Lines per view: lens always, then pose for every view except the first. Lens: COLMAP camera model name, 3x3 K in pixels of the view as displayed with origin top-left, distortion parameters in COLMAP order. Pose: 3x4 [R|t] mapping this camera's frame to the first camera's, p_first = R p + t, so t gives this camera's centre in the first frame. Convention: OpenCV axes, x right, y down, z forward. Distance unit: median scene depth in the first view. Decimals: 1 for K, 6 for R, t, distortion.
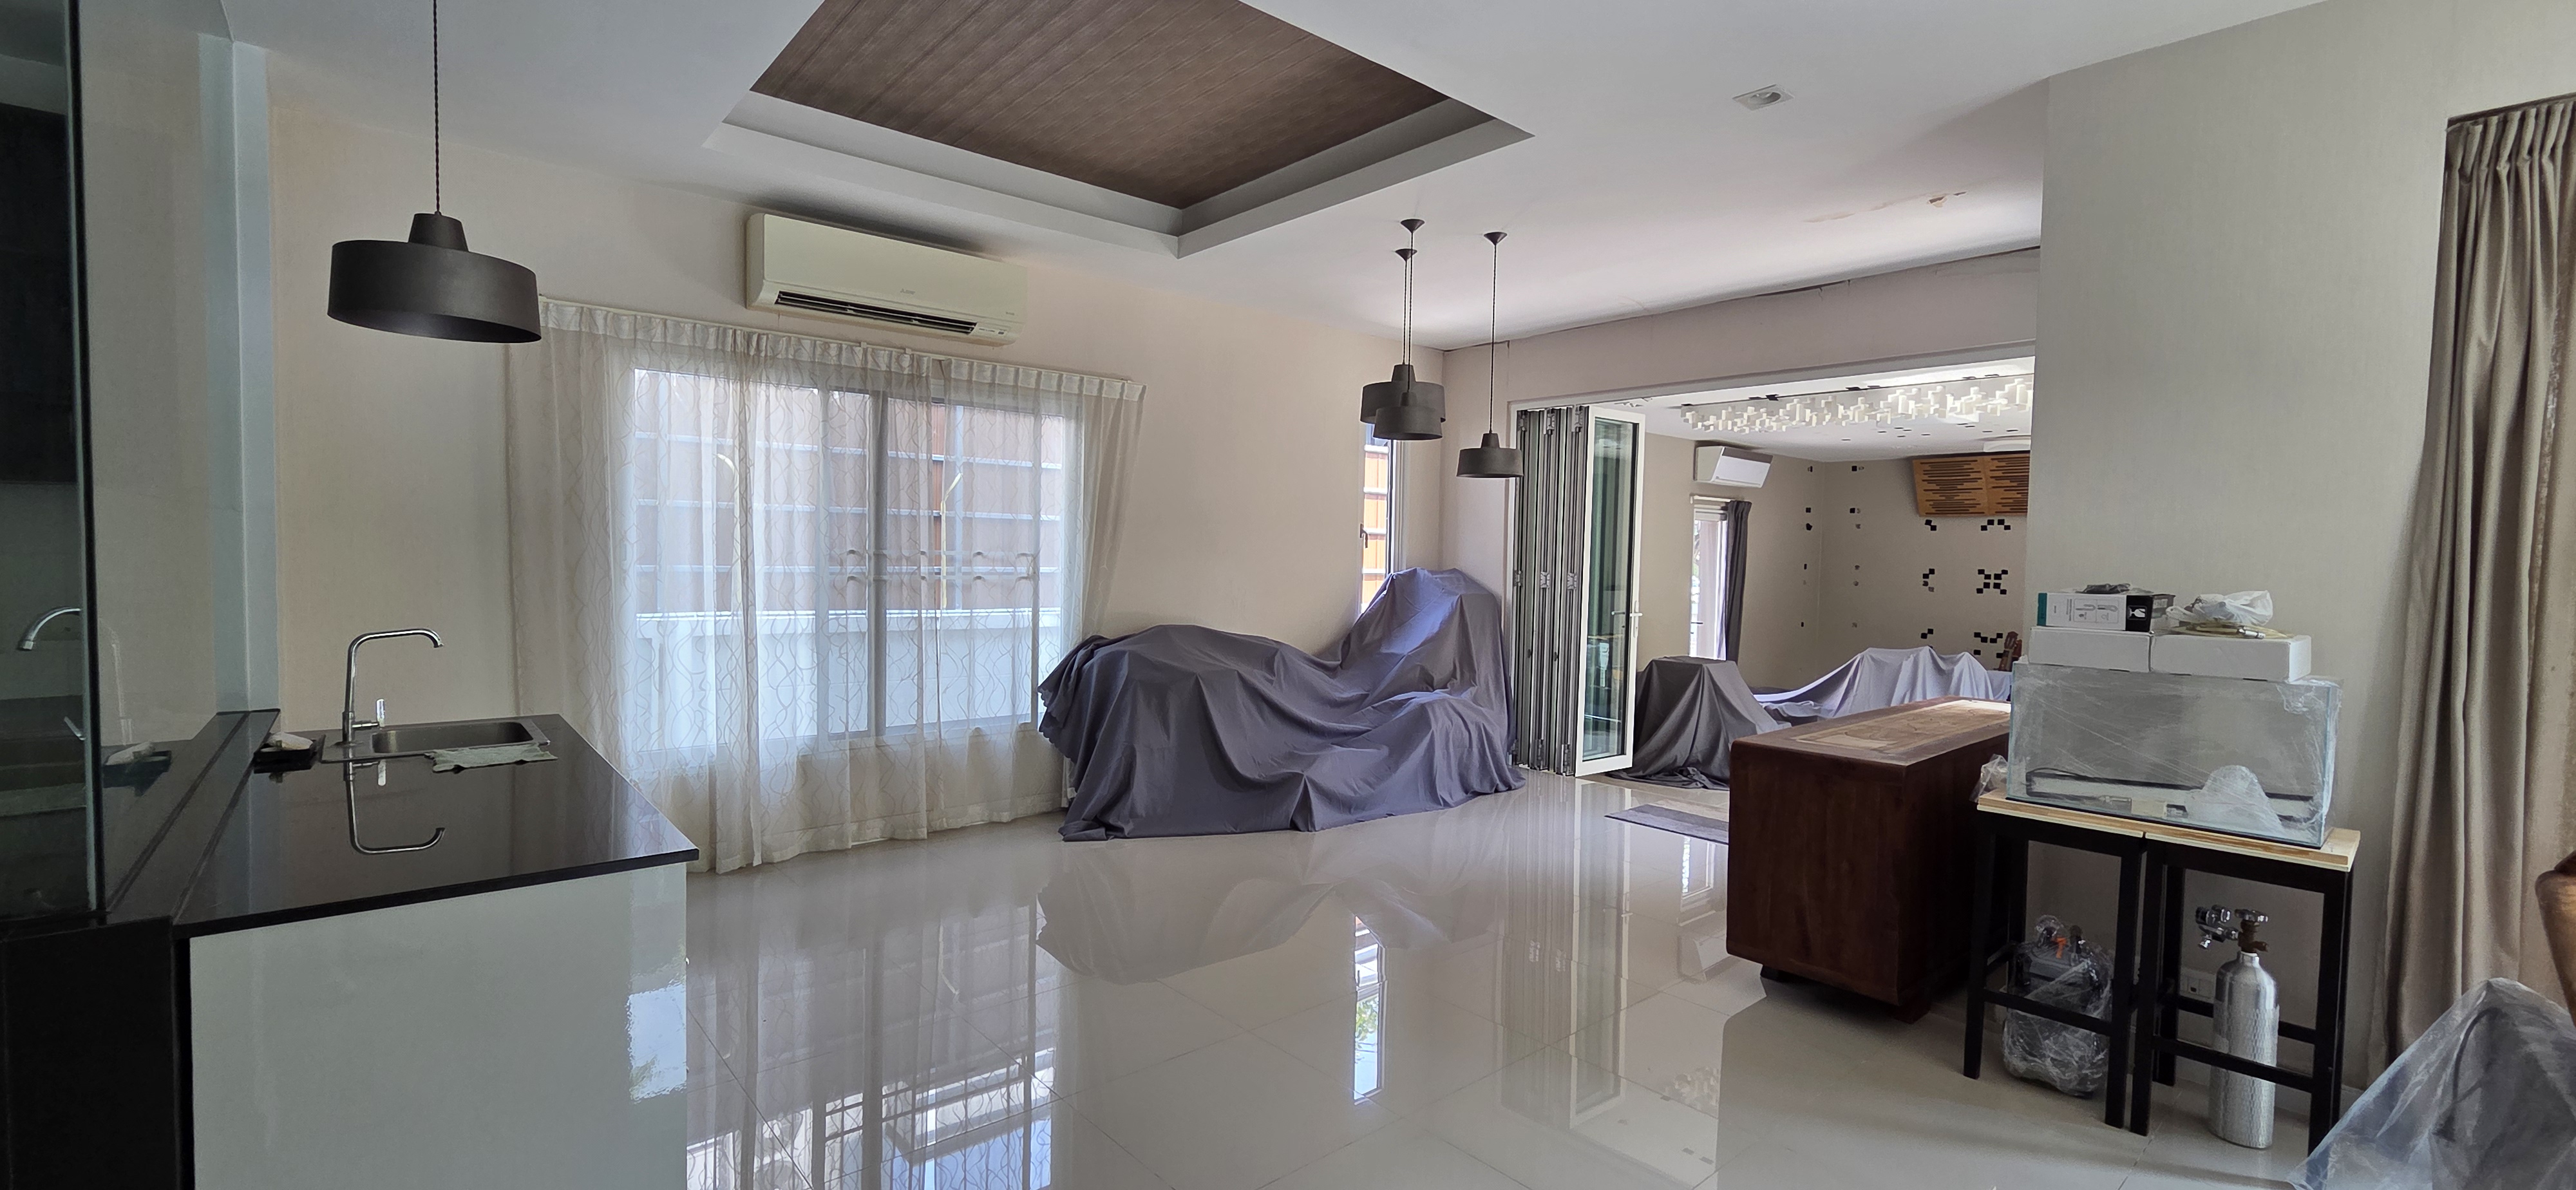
lens RADIAL K [[1065.1, 0, 1288.8], [0, 1065.1, 576.5], [0, 0, 1]] dist [0.010303, 0.000968]
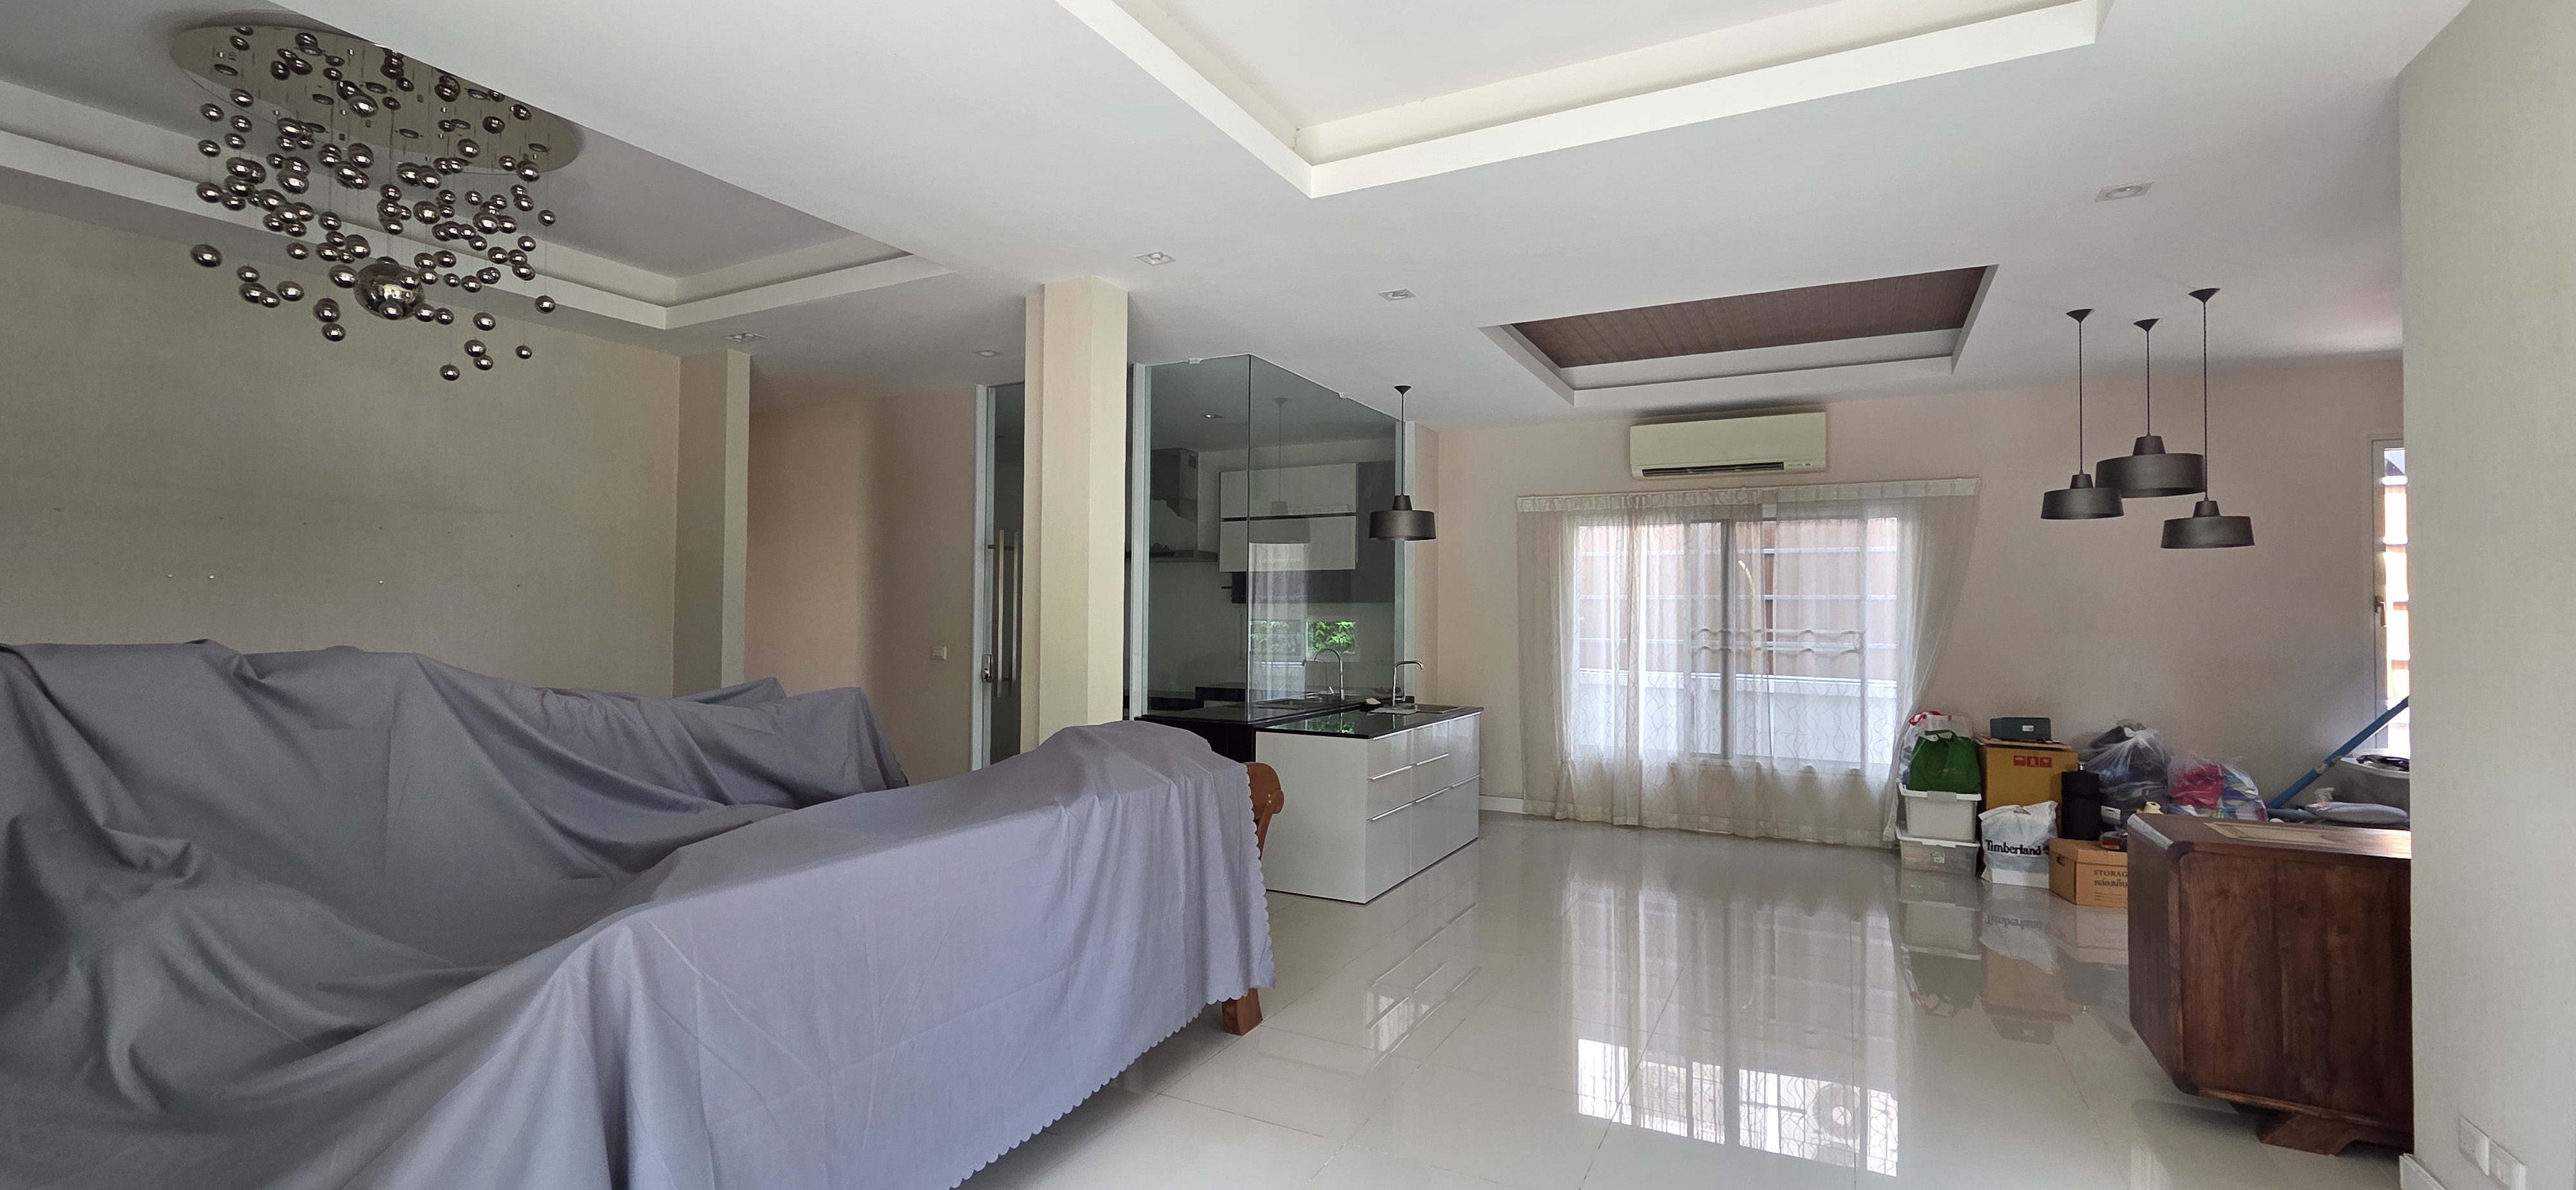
lens RADIAL K [[1065.1, 0, 1282.7], [0, 1065.1, 600.6], [0, 0, 1]] dist [0.010303, 0.000968]
pose [[0.364448, -0.027845, -0.930808, 0.675340], [-0.018864, 0.999127, -0.037275, 0.001387], [0.931033, 0.031144, 0.363604, -0.070854]]
